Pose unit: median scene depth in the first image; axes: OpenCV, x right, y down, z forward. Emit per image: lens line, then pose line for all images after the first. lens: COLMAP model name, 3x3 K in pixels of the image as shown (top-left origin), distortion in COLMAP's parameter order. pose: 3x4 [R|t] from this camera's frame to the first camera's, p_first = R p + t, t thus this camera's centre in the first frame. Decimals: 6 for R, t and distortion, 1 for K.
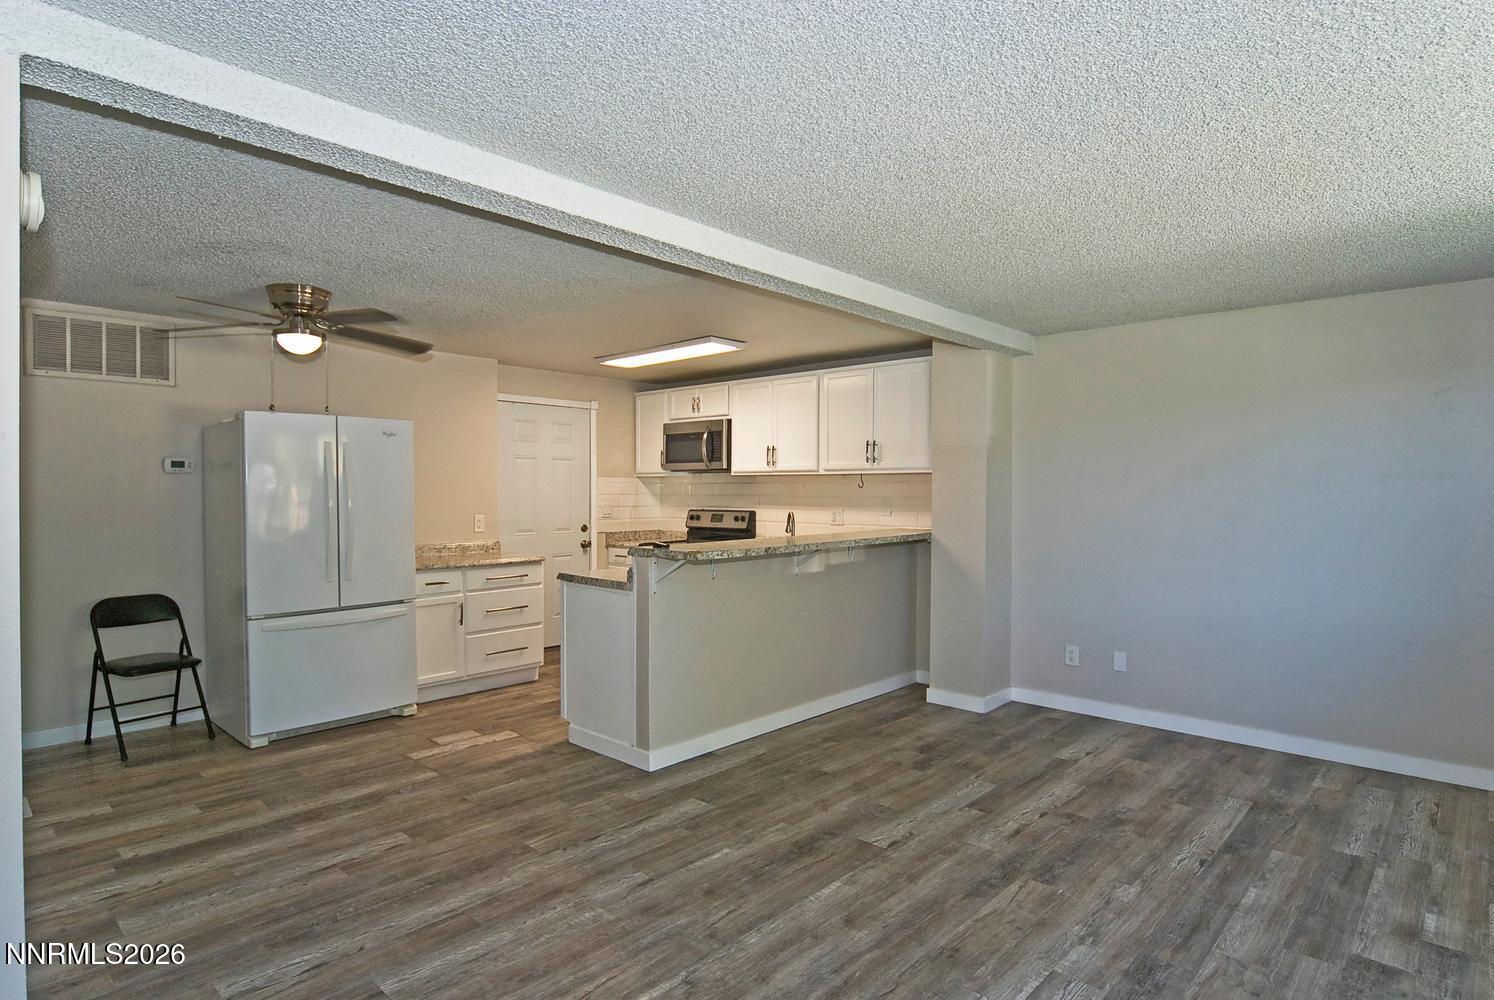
lens RADIAL K [[800.6, 0, 739.3], [0, 800.6, 502.0], [0, 0, 1]] dist [-0.014791, -0.000032]
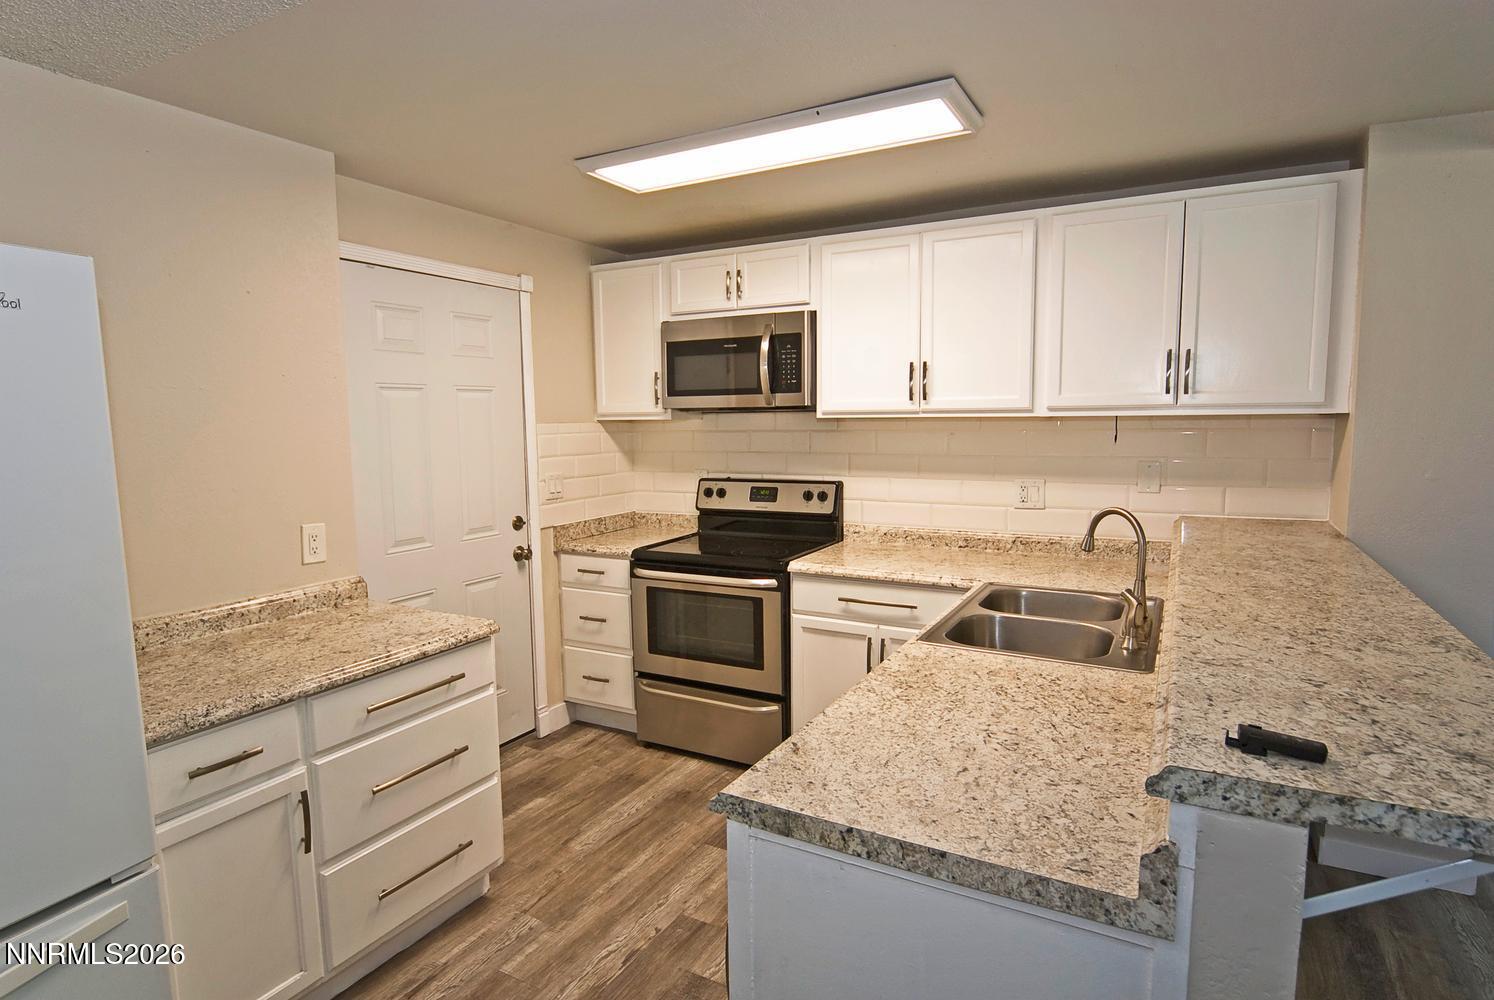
lens RADIAL K [[800.6, 0, 739.1], [0, 800.6, 499.3], [0, 0, 1]] dist [-0.014791, -0.000032]
pose [[0.969476, -0.039079, 0.242051, -0.238272], [0.018116, 0.995935, 0.088231, -0.034463], [-0.244515, -0.081153, 0.966244, 0.614747]]
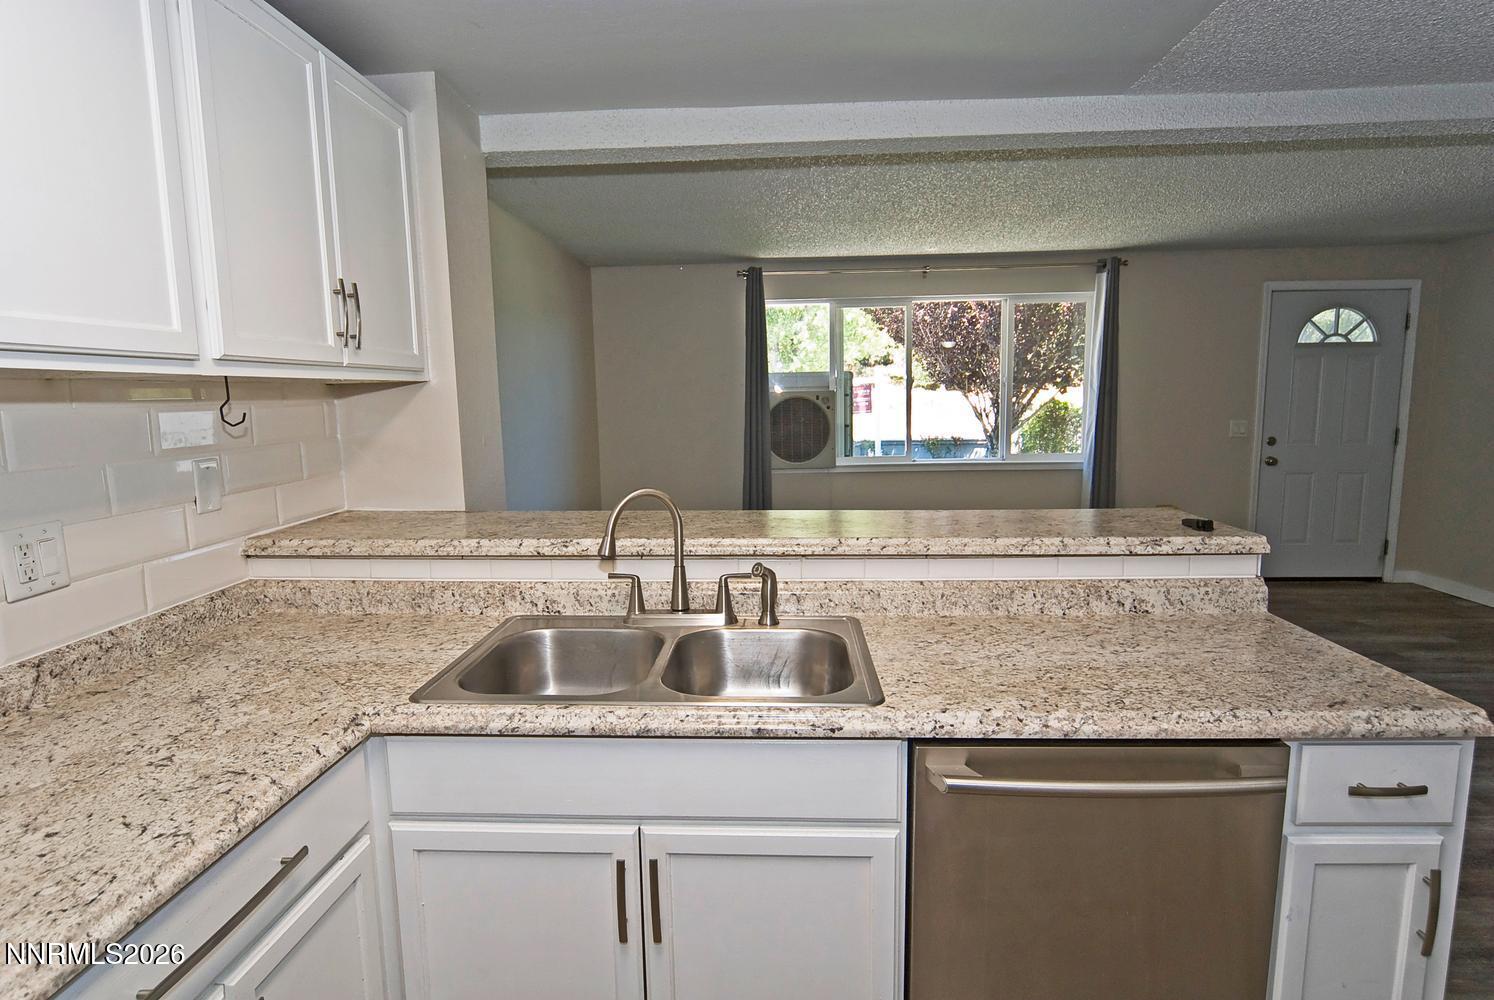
lens RADIAL K [[800.6, 0, 748.1], [0, 800.6, 500.4], [0, 0, 1]] dist [-0.014791, -0.000032]
pose [[-0.650104, -0.094731, 0.753917, -0.219479], [0.027183, 0.988663, 0.147668, -0.031795], [-0.759359, 0.116493, -0.640159, 1.164660]]
